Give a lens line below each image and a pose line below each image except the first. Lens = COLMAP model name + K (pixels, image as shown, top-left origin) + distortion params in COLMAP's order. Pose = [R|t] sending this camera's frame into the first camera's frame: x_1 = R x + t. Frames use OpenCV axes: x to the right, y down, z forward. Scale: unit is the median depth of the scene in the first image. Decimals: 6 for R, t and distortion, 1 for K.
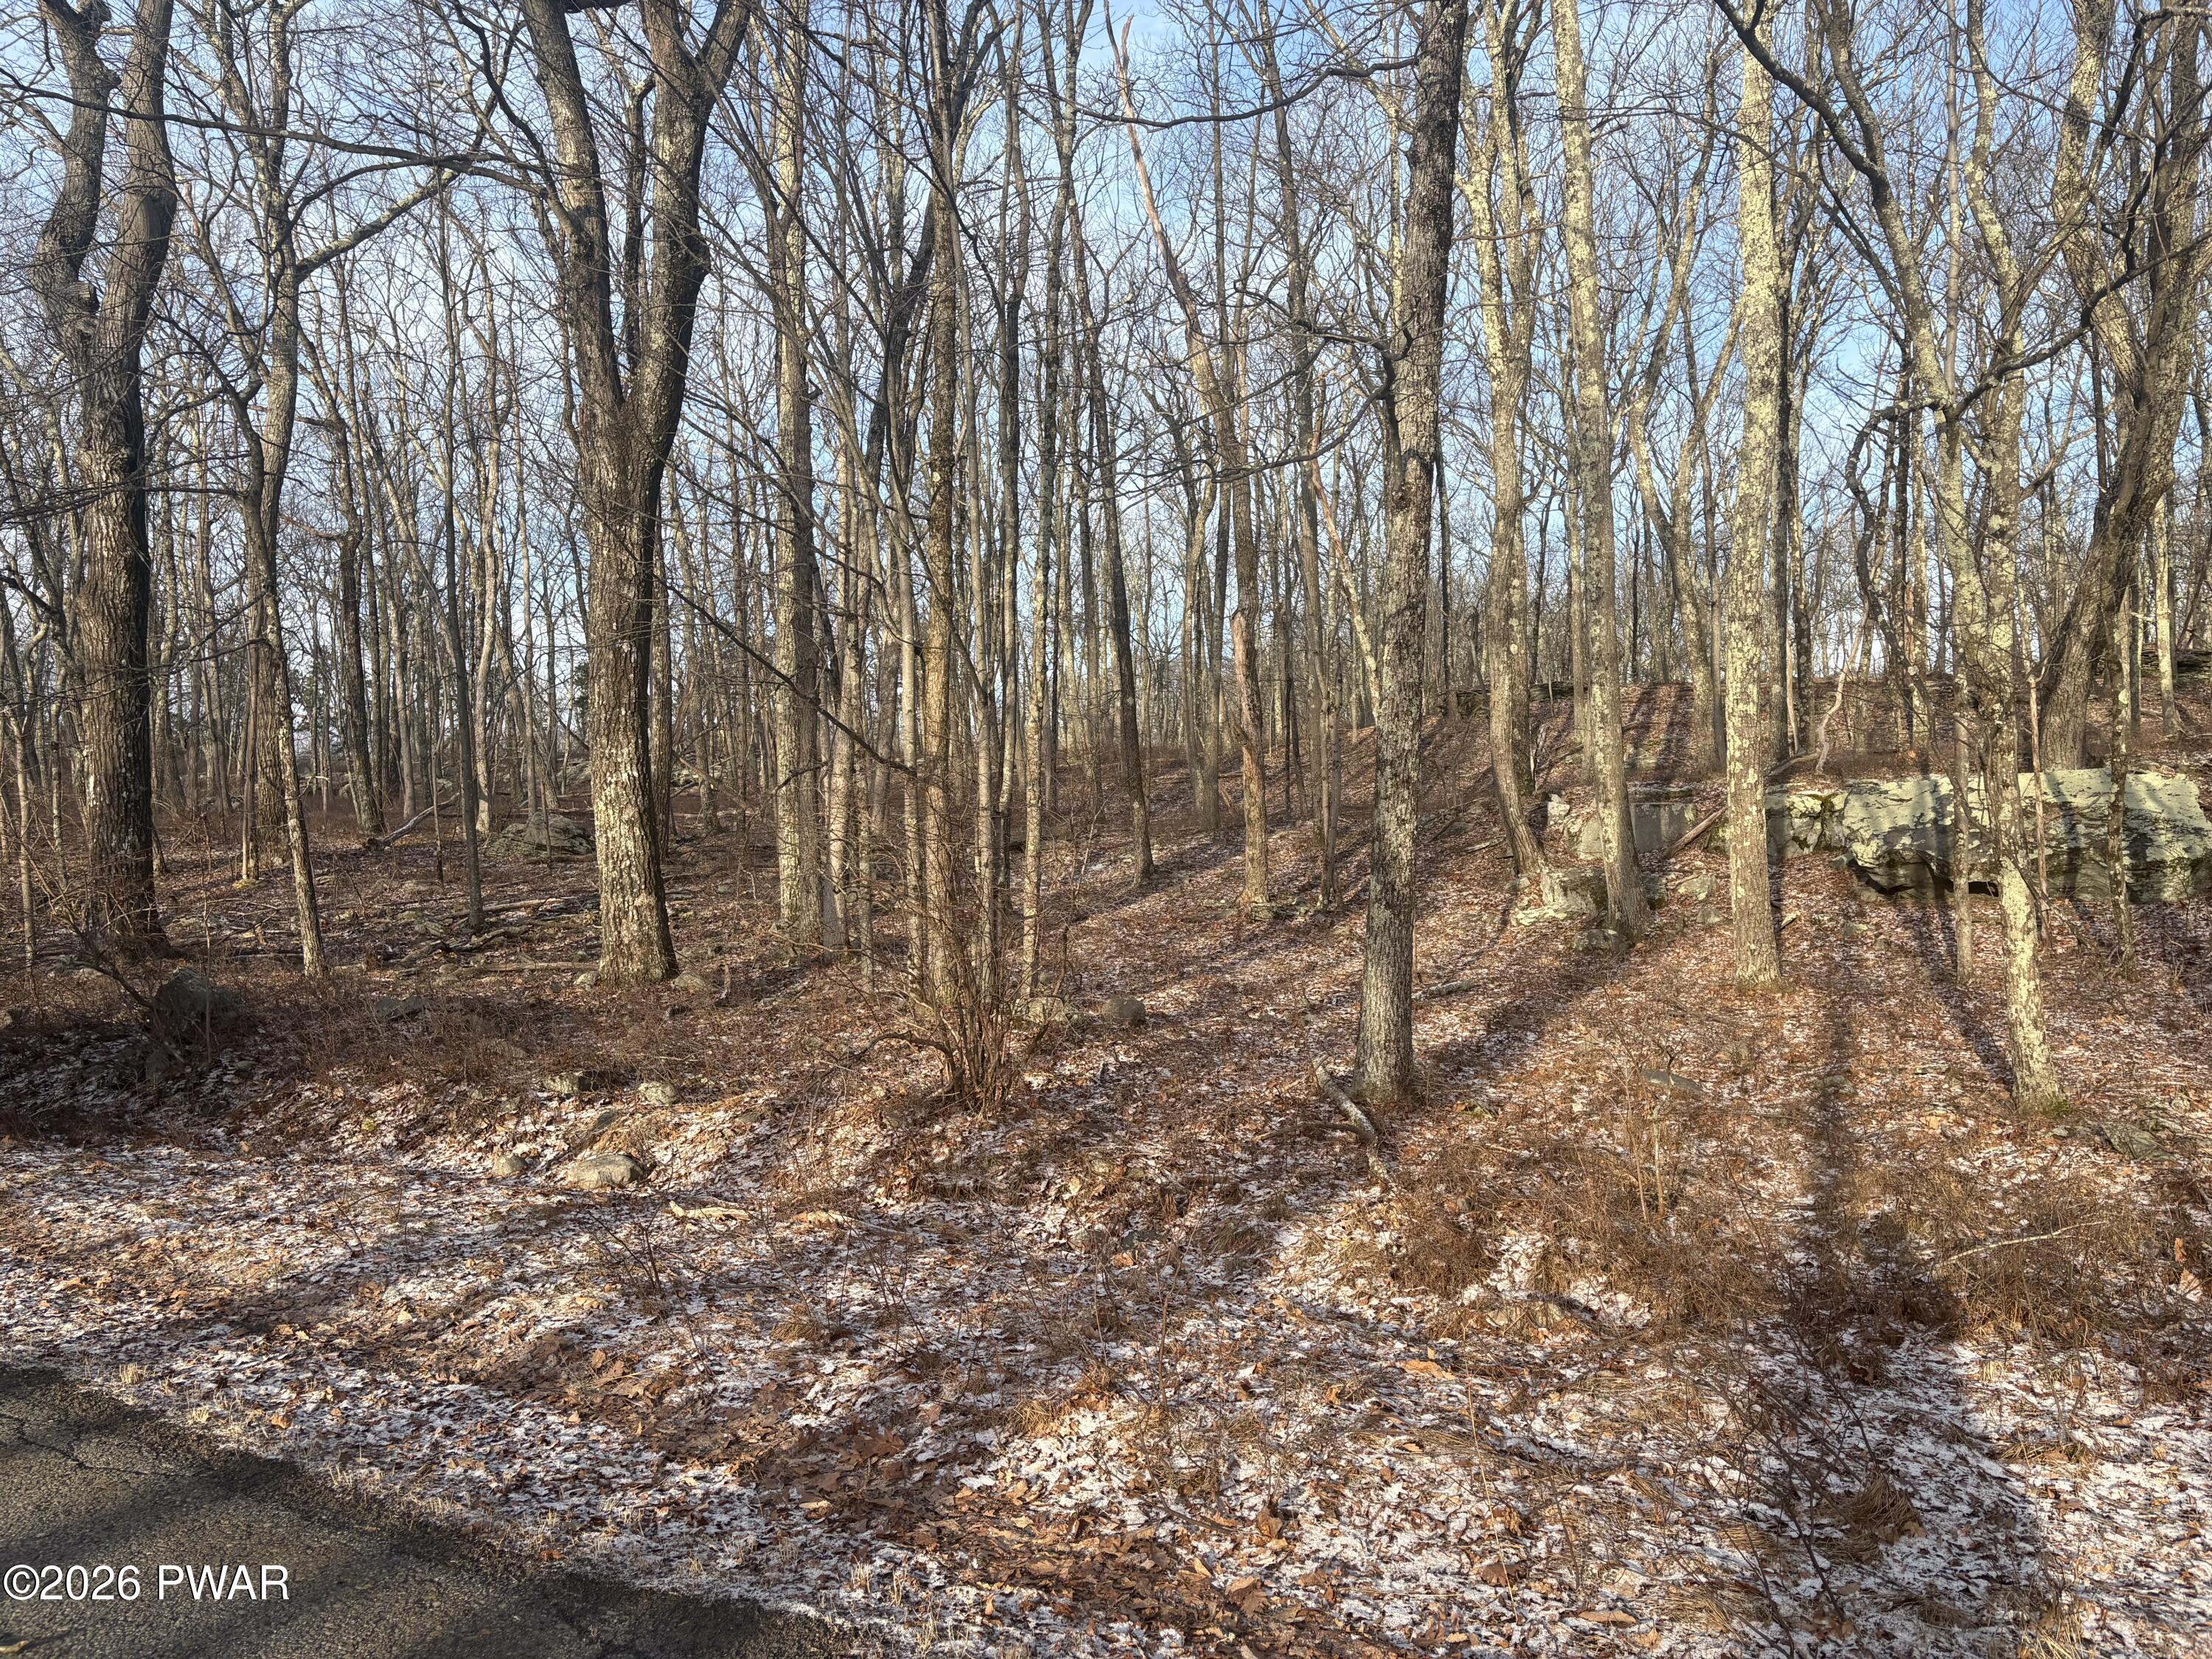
lens RADIAL K [[1676.8, 0, 1091.7], [0, 1676.8, 844.8], [0, 0, 1]] dist [0.053370, -0.044316]
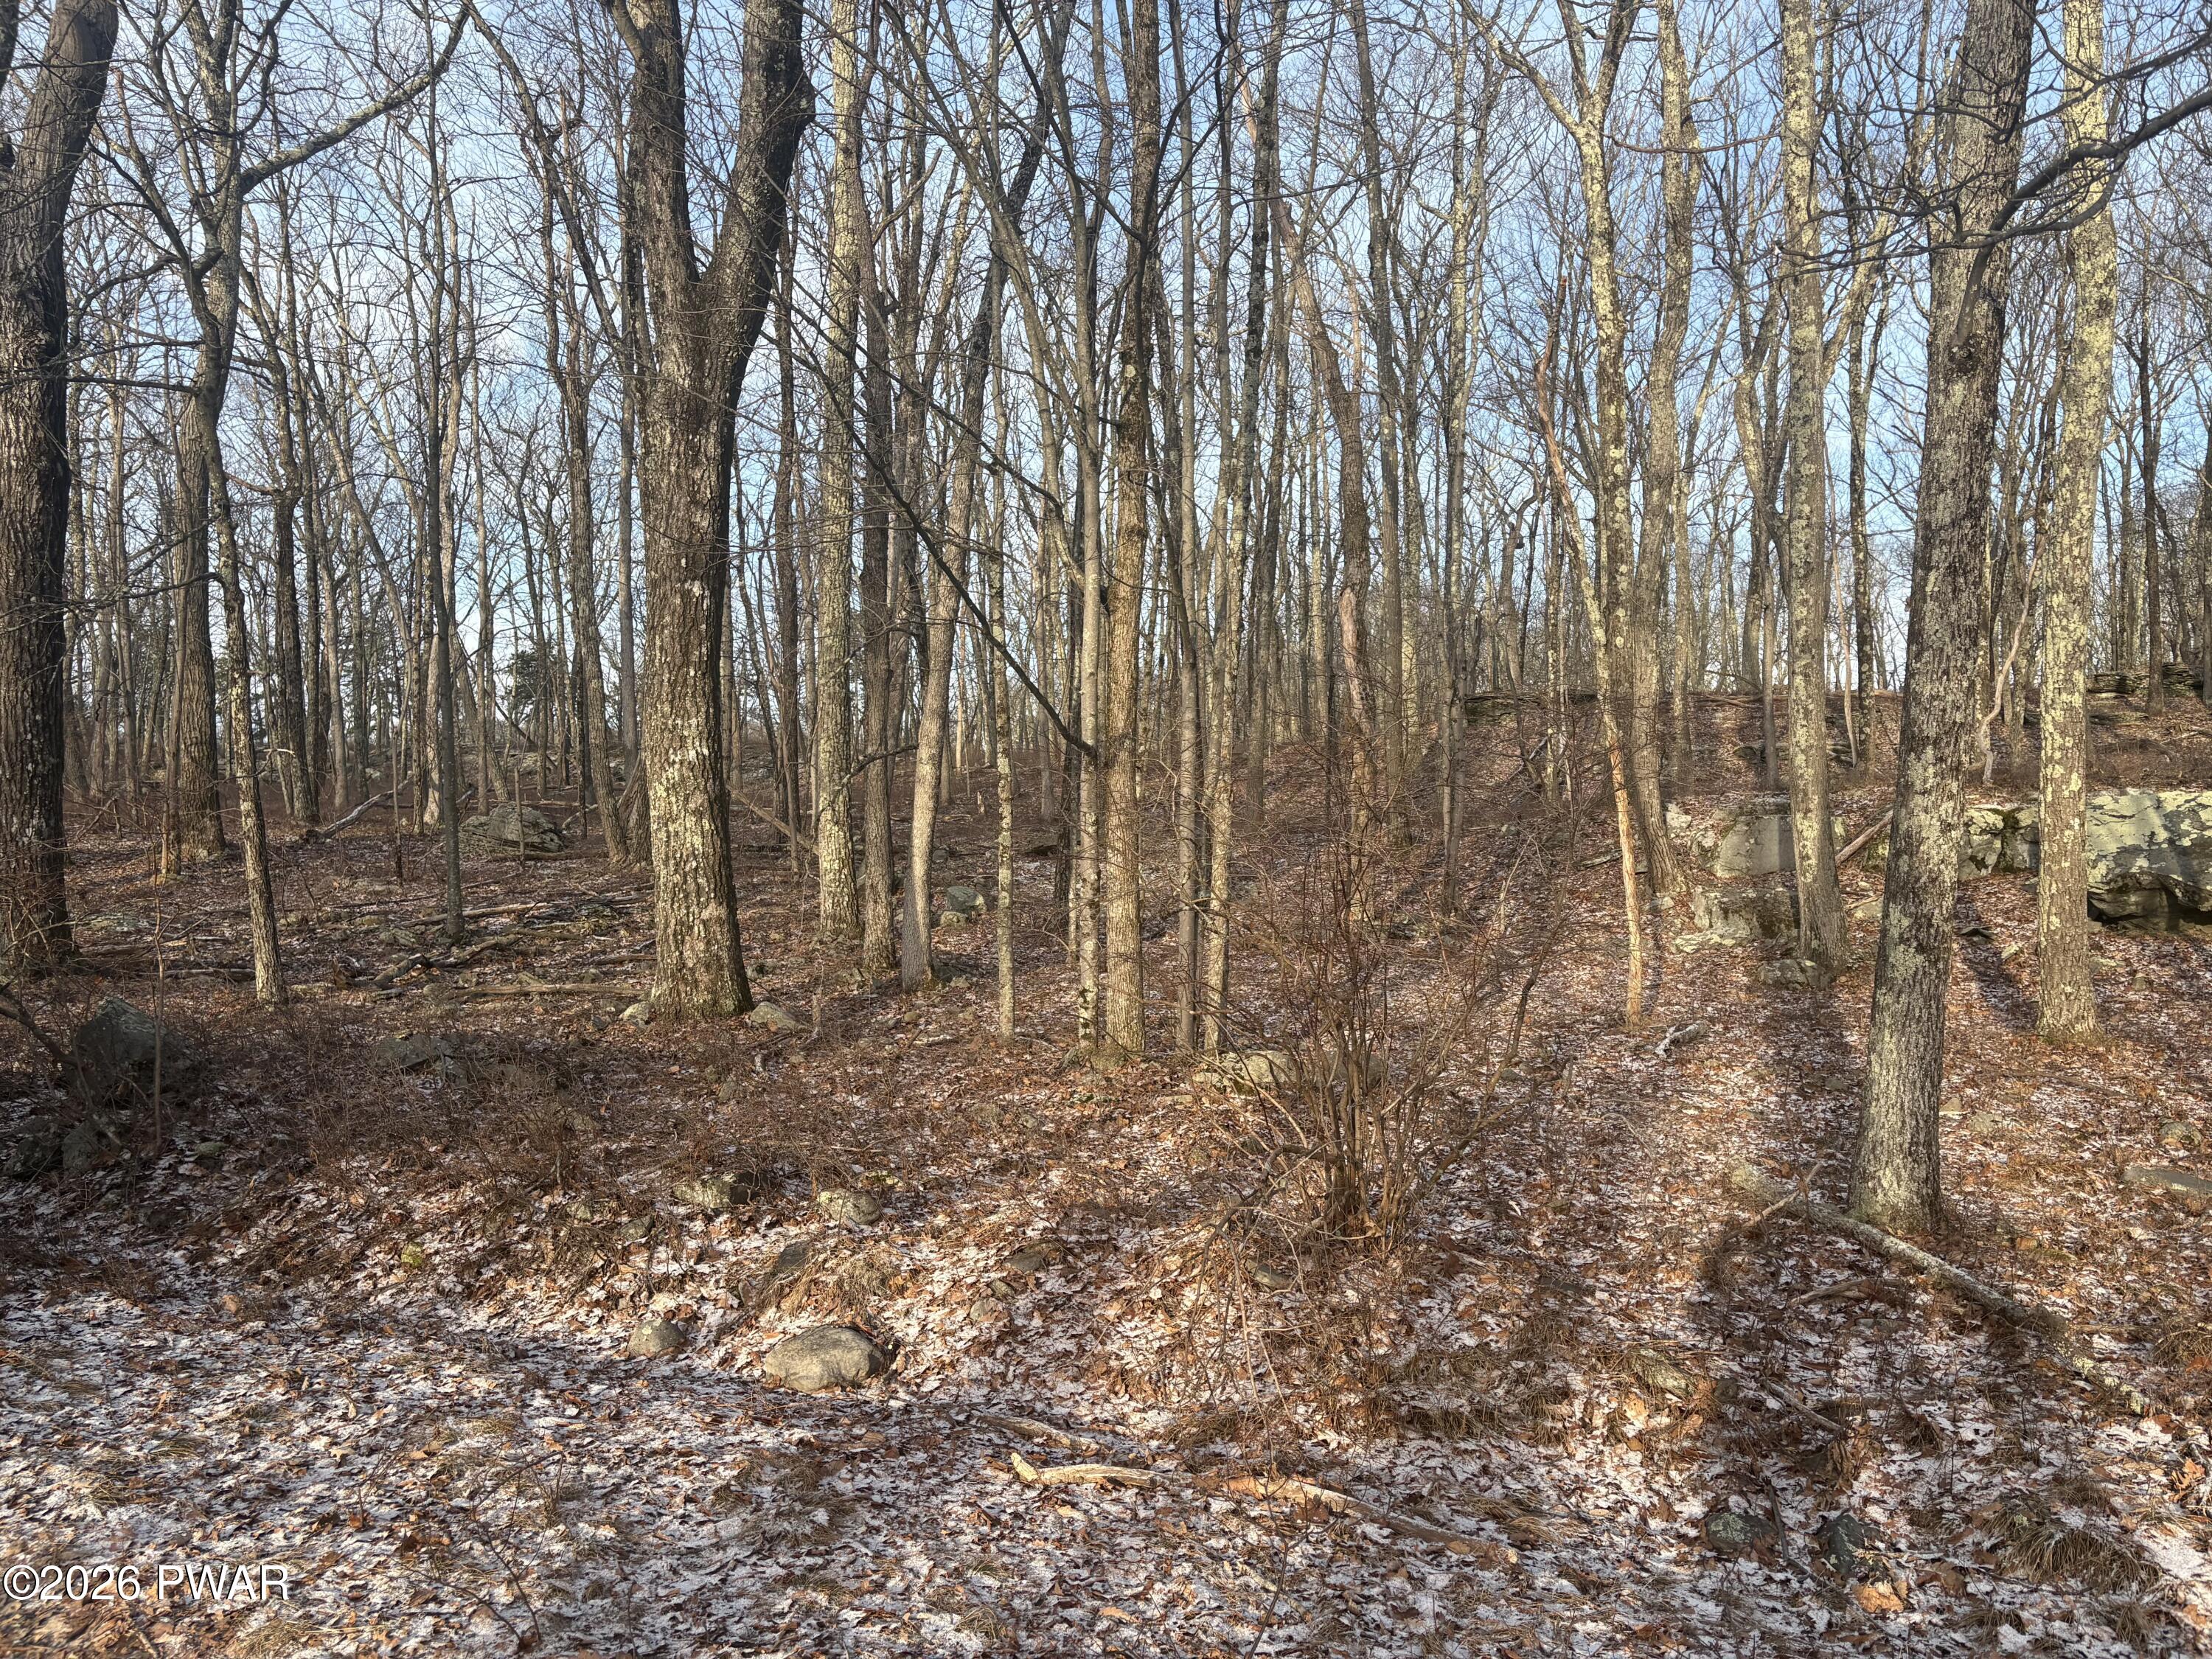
lens RADIAL K [[1676.8, 0, 1111.8], [0, 1676.8, 830.2], [0, 0, 1]] dist [0.053370, -0.044316]
pose [[0.998256, 0.018236, 0.056144, -0.125464], [-0.017542, 0.999764, -0.012828, 0.001551], [-0.056365, 0.011821, 0.998340, 0.206333]]
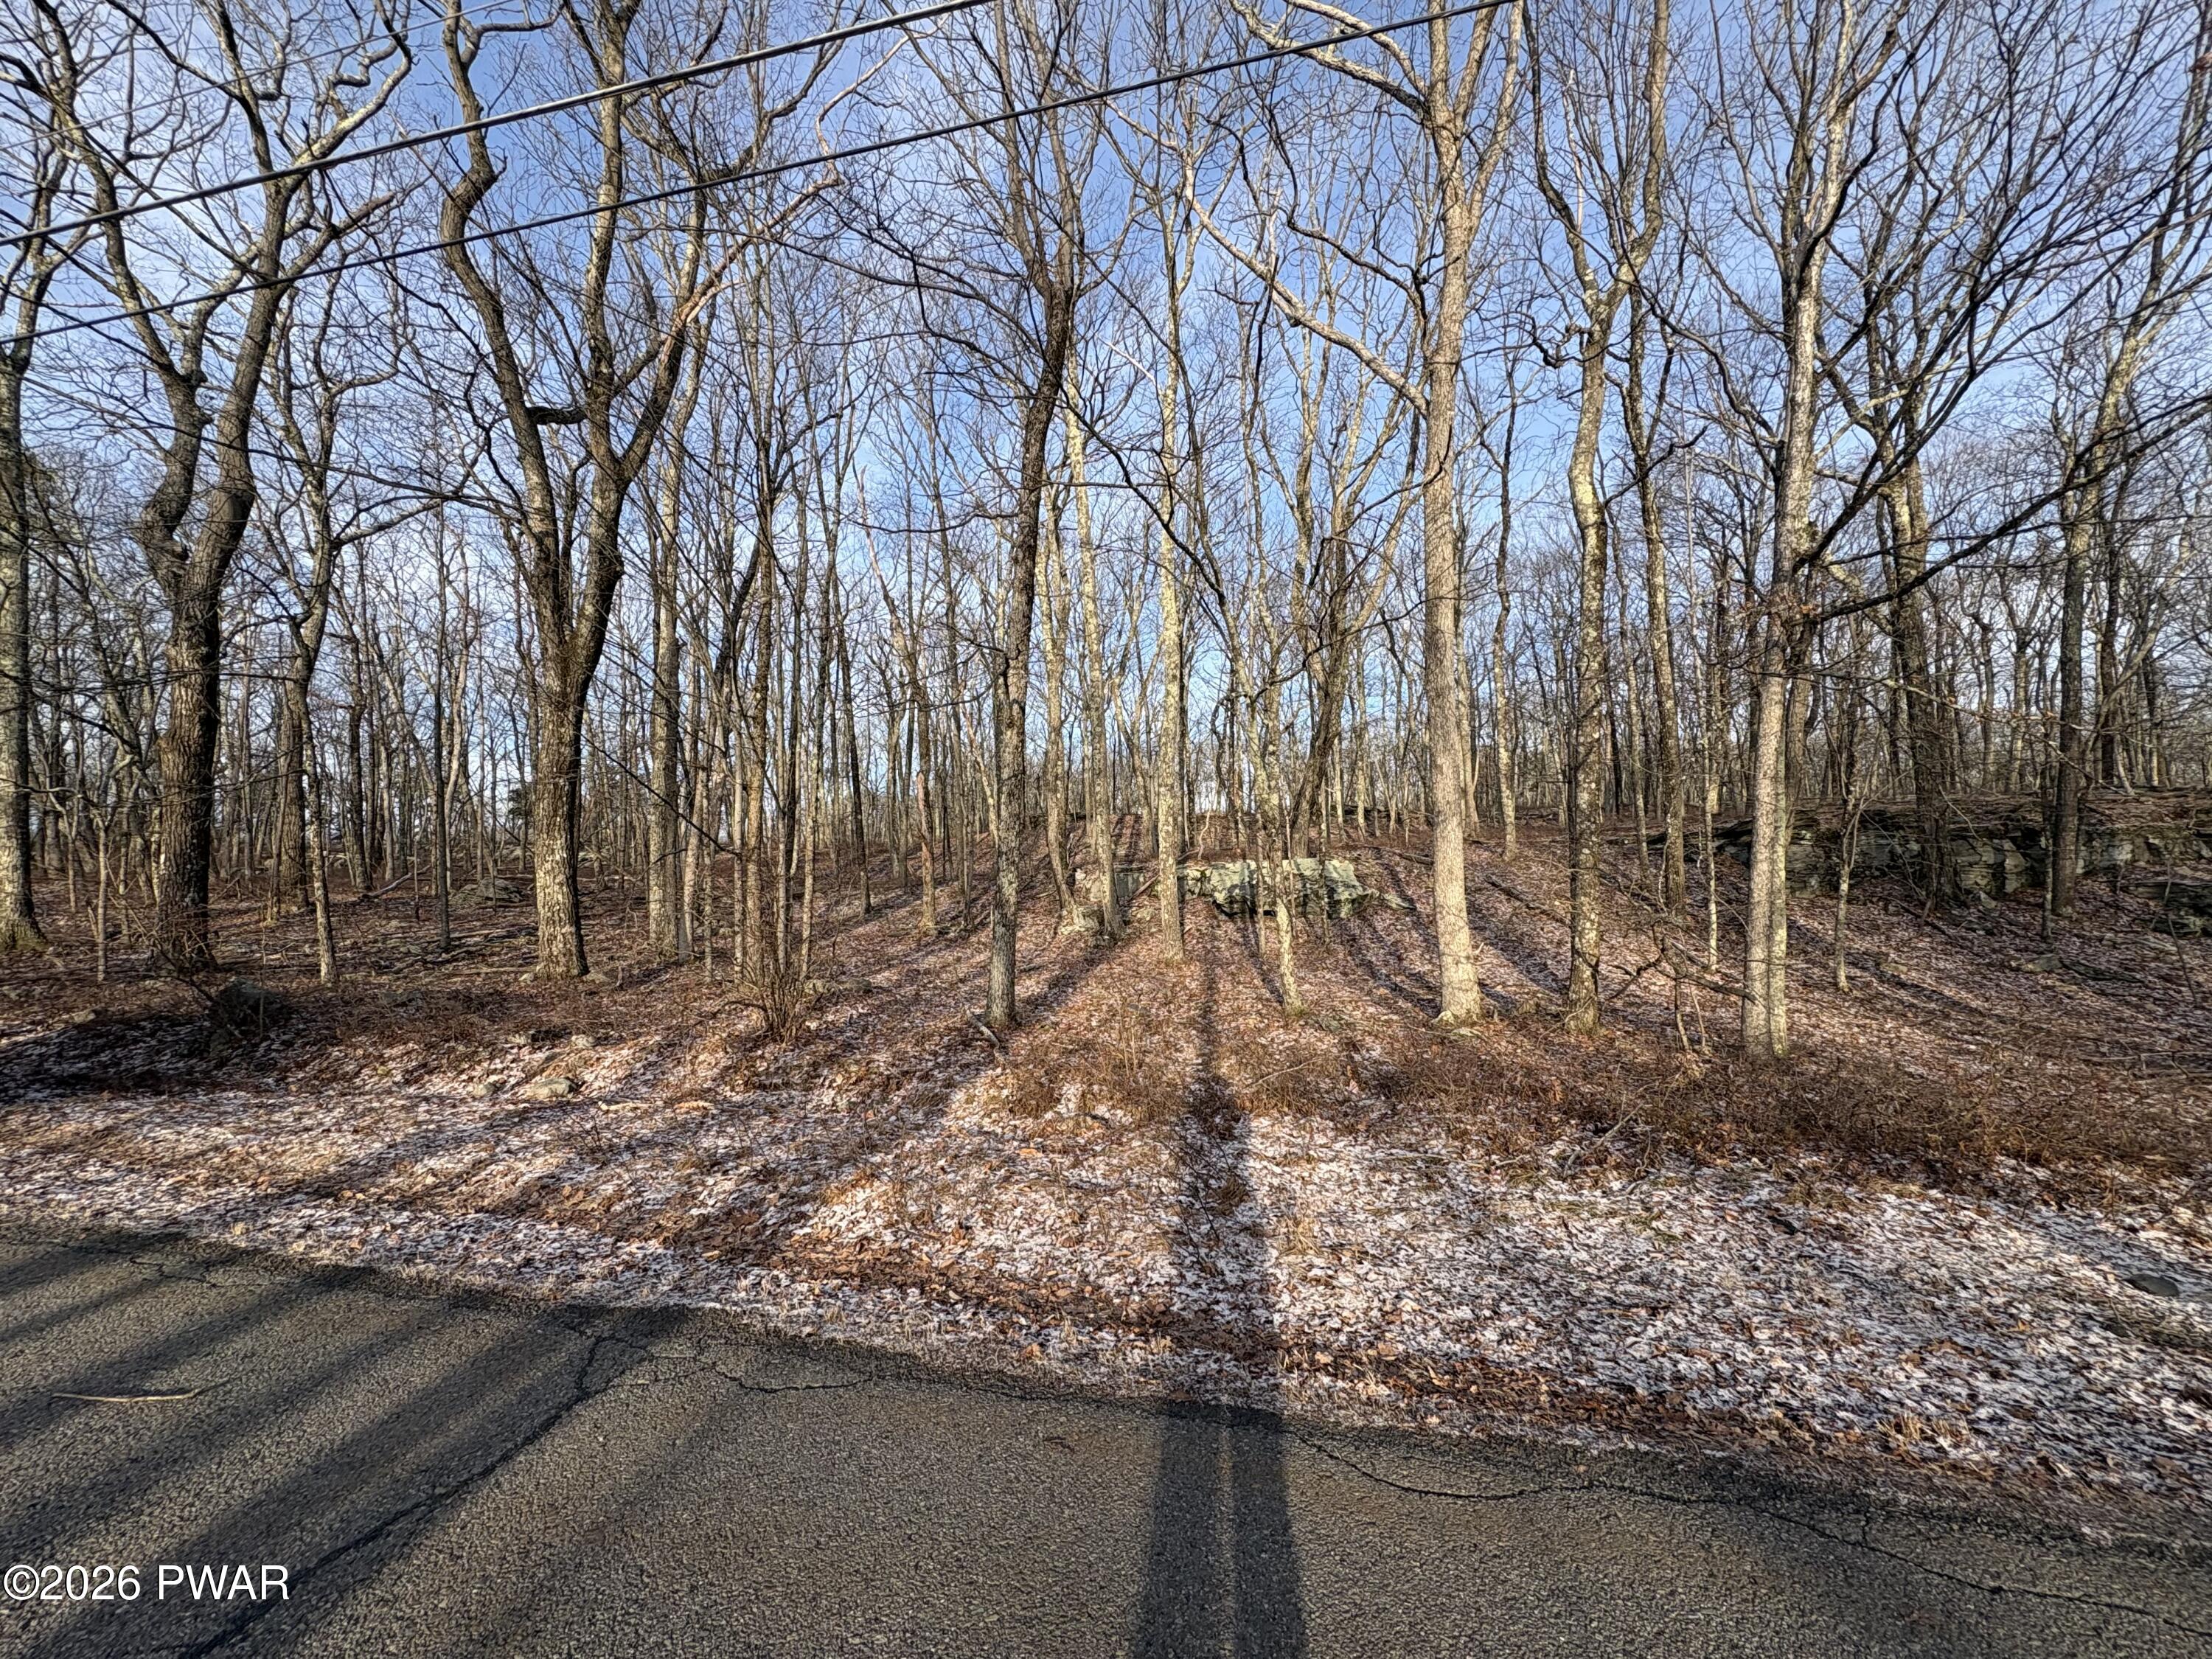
lens RADIAL K [[881.2, 0, 1108.1], [0, 881.2, 832.7], [0, 0, 1]] dist [0.004004, -0.000500]
pose [[0.954150, 0.015343, 0.298935, -0.012220], [0.005590, 0.997598, -0.069044, -0.000142], [-0.299276, 0.067549, 0.951773, -0.022472]]
